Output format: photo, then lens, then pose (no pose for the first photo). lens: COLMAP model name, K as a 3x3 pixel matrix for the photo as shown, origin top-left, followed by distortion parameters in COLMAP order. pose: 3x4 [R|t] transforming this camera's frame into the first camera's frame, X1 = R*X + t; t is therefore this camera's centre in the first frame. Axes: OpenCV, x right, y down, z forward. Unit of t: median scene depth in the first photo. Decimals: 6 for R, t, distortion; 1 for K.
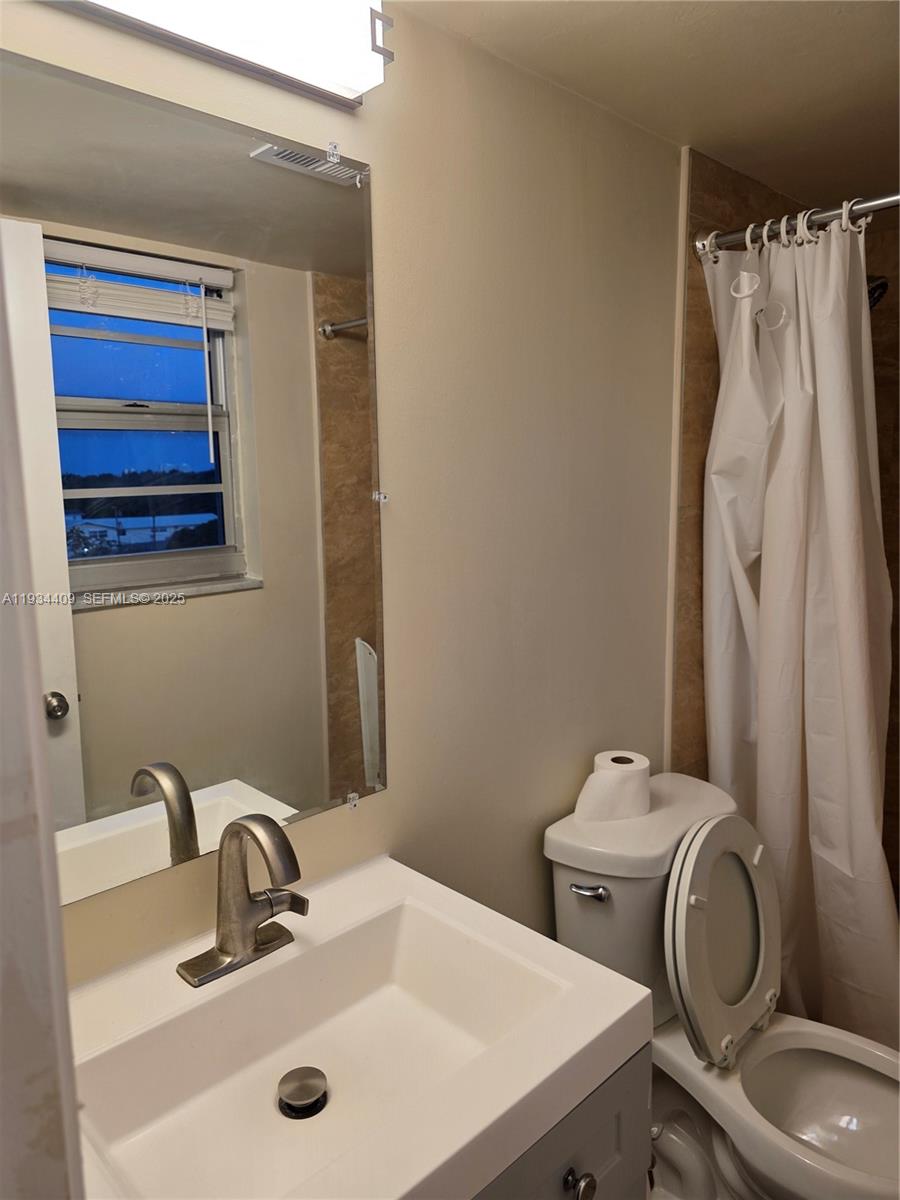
lens RADIAL K [[803.7, 0, 452.5], [0, 803.7, 592.9], [0, 0, 1]] dist [0.056328, -0.049538]
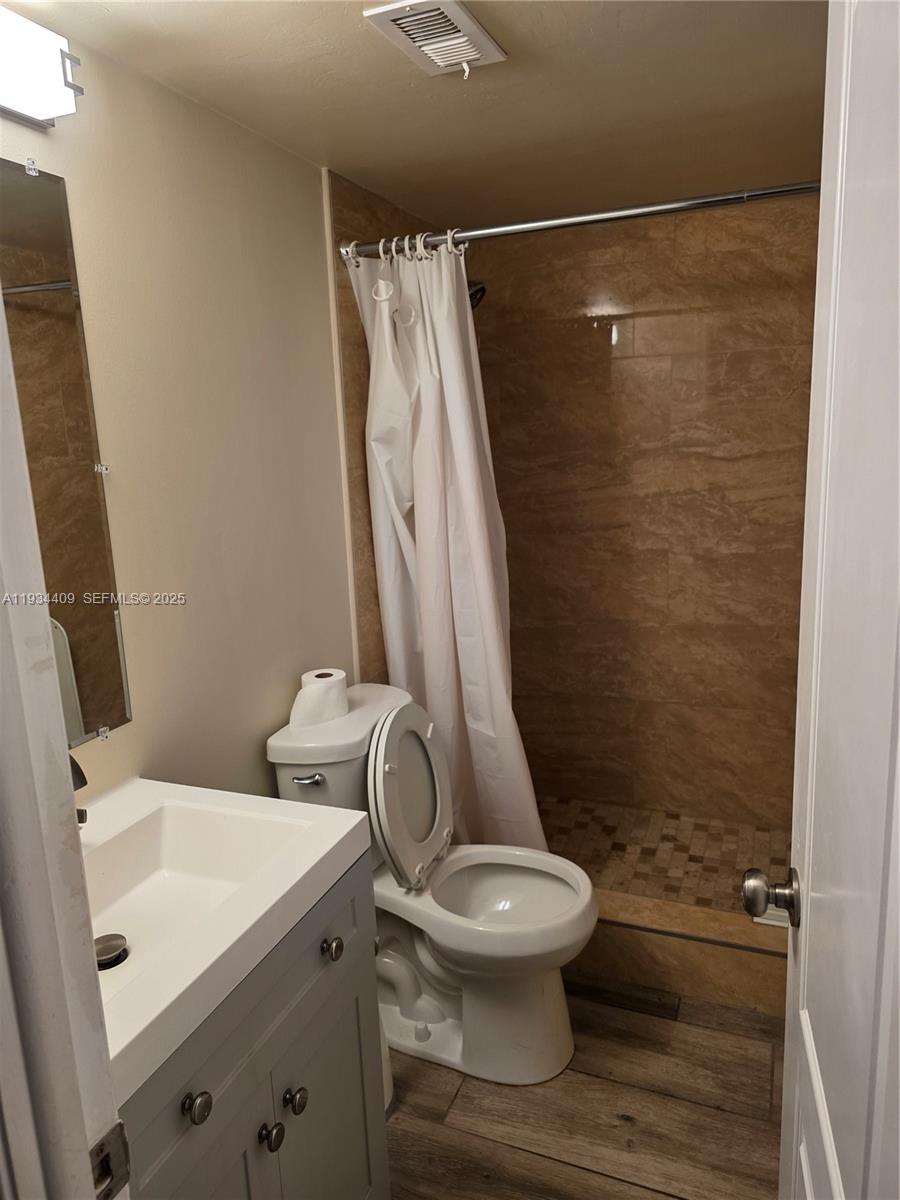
lens RADIAL K [[803.7, 0, 445.6], [0, 803.7, 590.1], [0, 0, 1]] dist [0.056328, -0.049538]
pose [[0.917156, -0.098856, 0.386072, -0.080431], [0.082382, 0.994851, 0.059030, 0.018737], [-0.389920, -0.022335, 0.920578, -0.201927]]
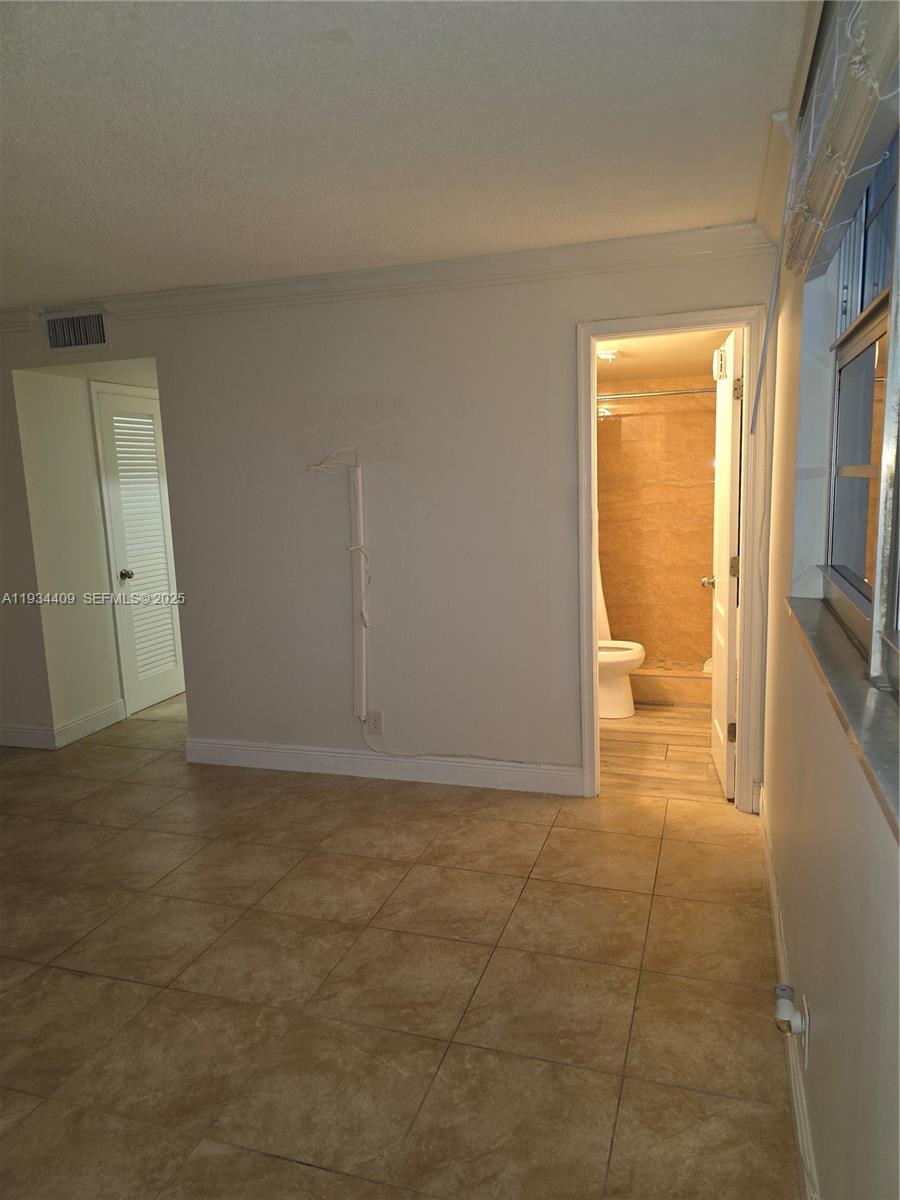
lens RADIAL K [[803.7, 0, 450.3], [0, 803.7, 595.5], [0, 0, 1]] dist [0.056328, -0.049538]
pose [[0.884139, -0.085331, 0.459365, -1.529944], [0.084216, 0.996183, 0.022960, 0.208448], [-0.459571, 0.018386, 0.887951, -1.621408]]
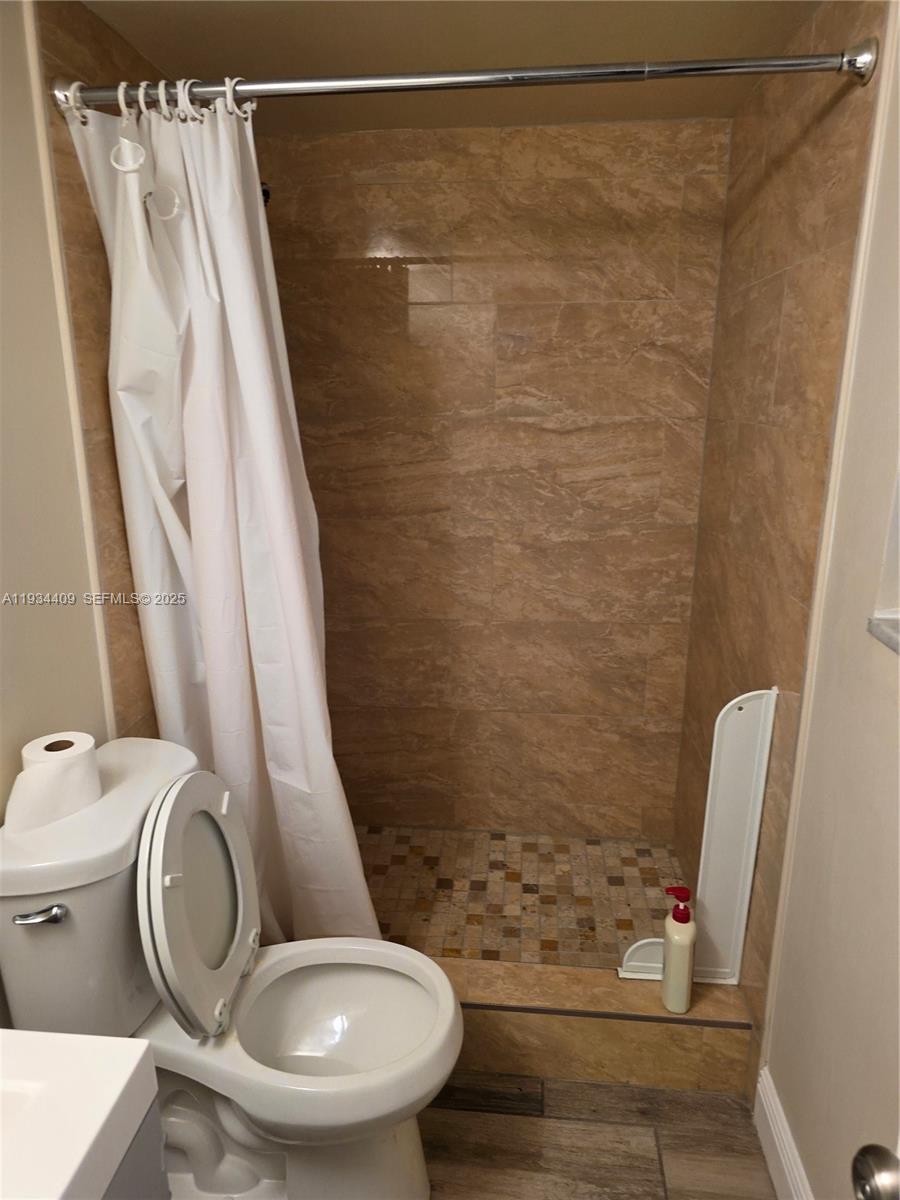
lens RADIAL K [[803.7, 0, 431.5], [0, 803.7, 609.0], [0, 0, 1]] dist [0.056328, -0.049538]
pose [[0.773087, -0.153286, 0.615500, 0.015500], [0.082486, 0.986416, 0.142056, -0.015297], [-0.628914, -0.059051, 0.775229, 0.127289]]
